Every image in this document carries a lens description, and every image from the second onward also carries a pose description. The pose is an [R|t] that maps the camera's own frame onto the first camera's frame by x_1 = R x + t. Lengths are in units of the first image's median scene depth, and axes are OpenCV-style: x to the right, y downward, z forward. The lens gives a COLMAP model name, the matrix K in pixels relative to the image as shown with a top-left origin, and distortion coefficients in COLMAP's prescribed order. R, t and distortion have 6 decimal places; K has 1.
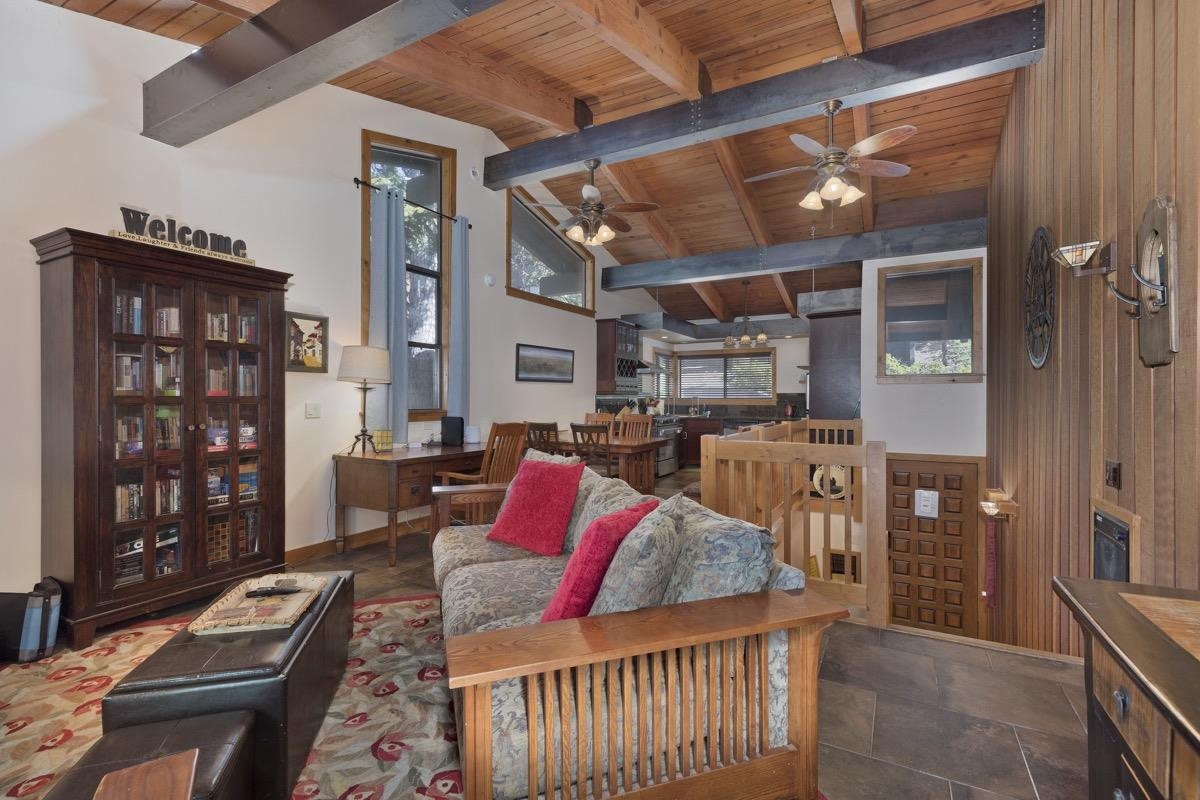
lens RADIAL K [[533.5, 0, 601.4], [0, 533.5, 421.0], [0, 0, 1]] dist [0.003010, 0.000232]
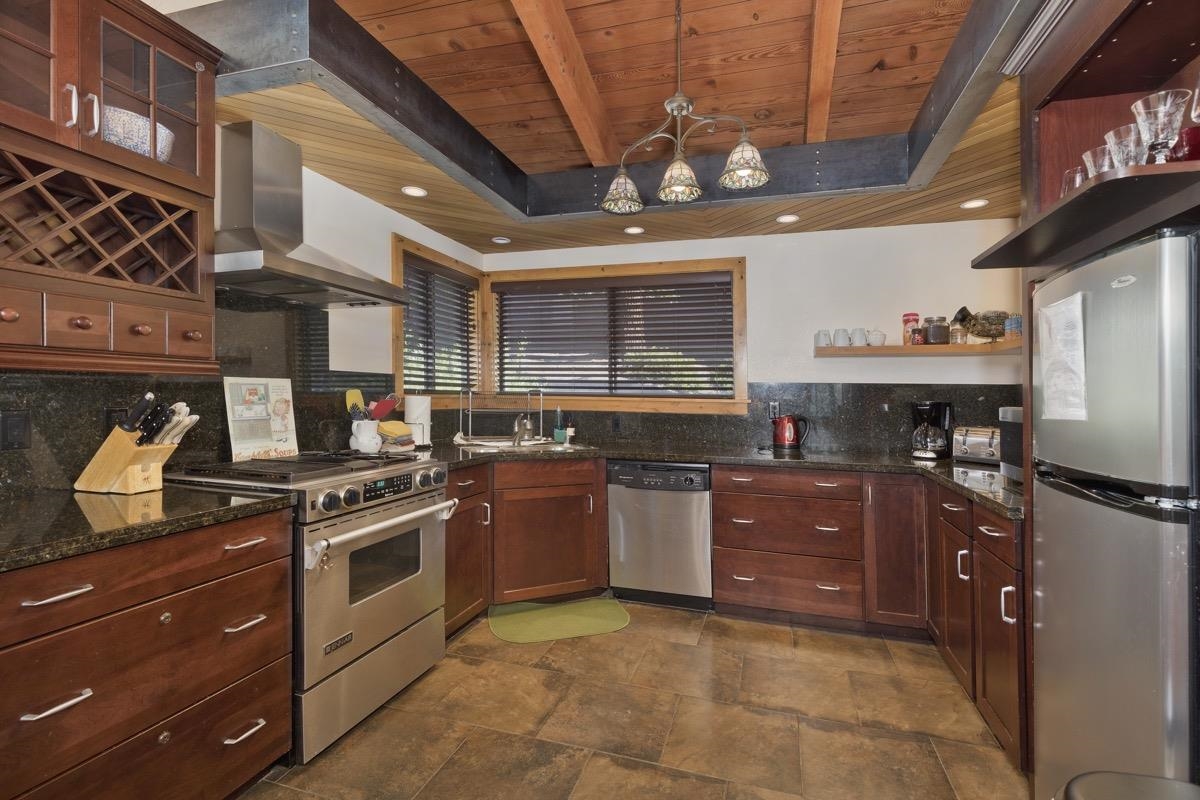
lens RADIAL K [[545.3, 0, 605.0], [0, 545.3, 390.9], [0, 0, 1]] dist [0.003656, 0.000126]
pose [[0.978952, 0.006784, 0.203978, 0.427670], [0.003256, 0.998801, -0.048845, -0.073371], [-0.204065, 0.048481, 0.977756, 1.802260]]
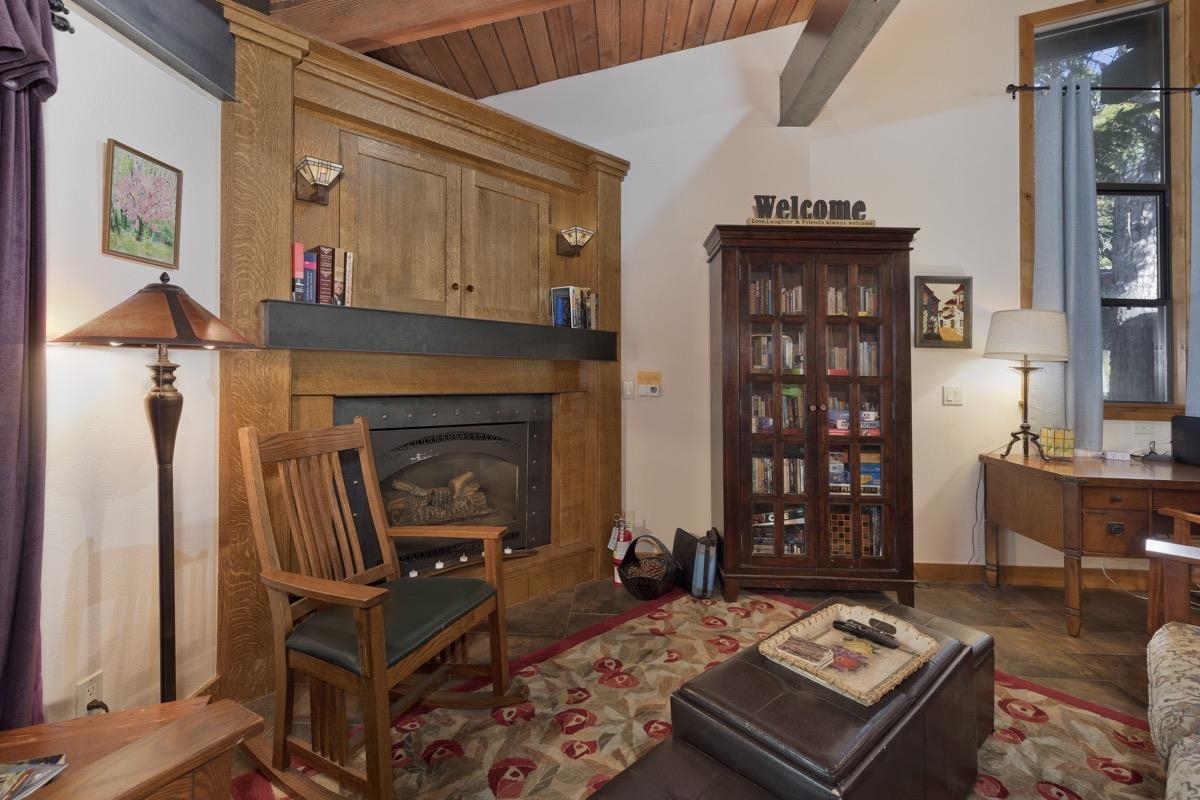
lens RADIAL K [[559.9, 0, 606.5], [0, 559.9, 344.8], [0, 0, 1]] dist [0.005204, -0.000471]
pose [[0.467079, -0.033028, -0.883598, -0.041709], [-0.060209, 0.995795, -0.069049, -0.007087], [0.882163, 0.085452, 0.463127, 0.168523]]
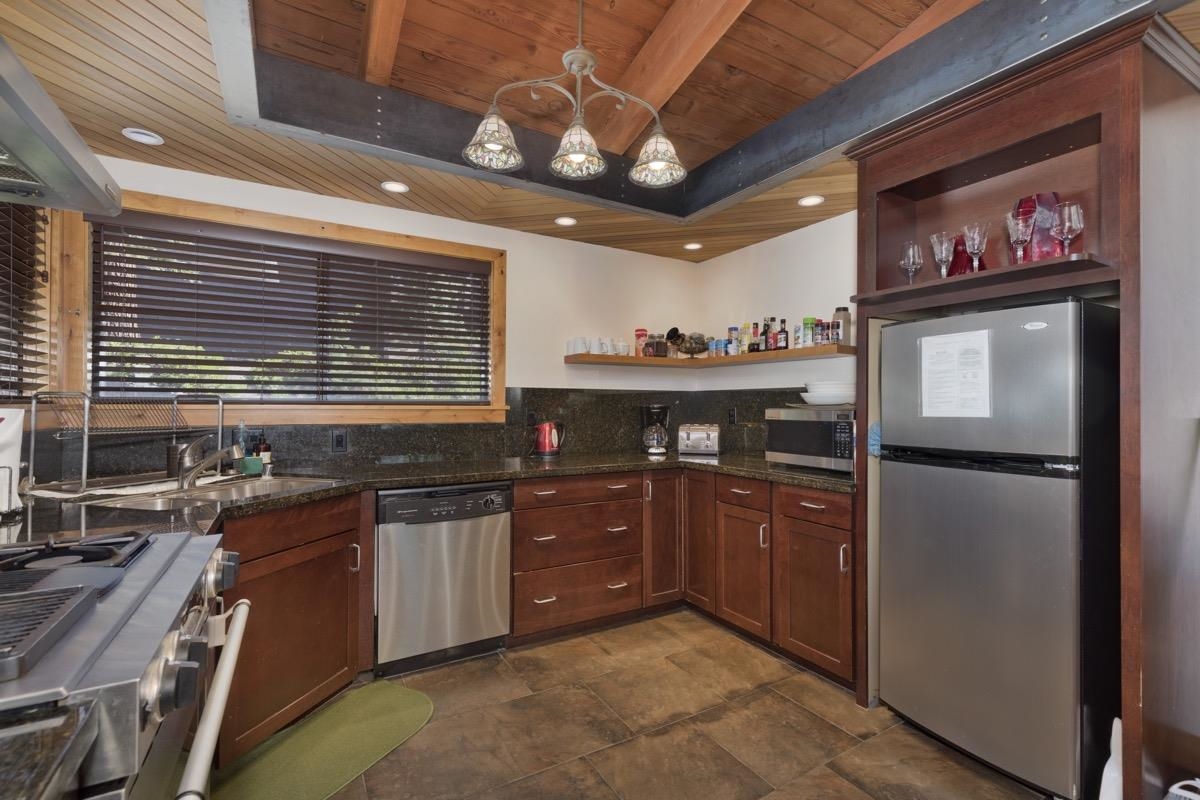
lens RADIAL K [[538.3, 0, 602.5], [0, 538.3, 390.9], [0, 0, 1]] dist [0.010350, 0.000030]
pose [[0.506932, 0.014148, 0.861870, 0.180490], [0.038471, 0.998498, -0.039018, -0.089184], [-0.861127, 0.052936, 0.505626, 2.133798]]
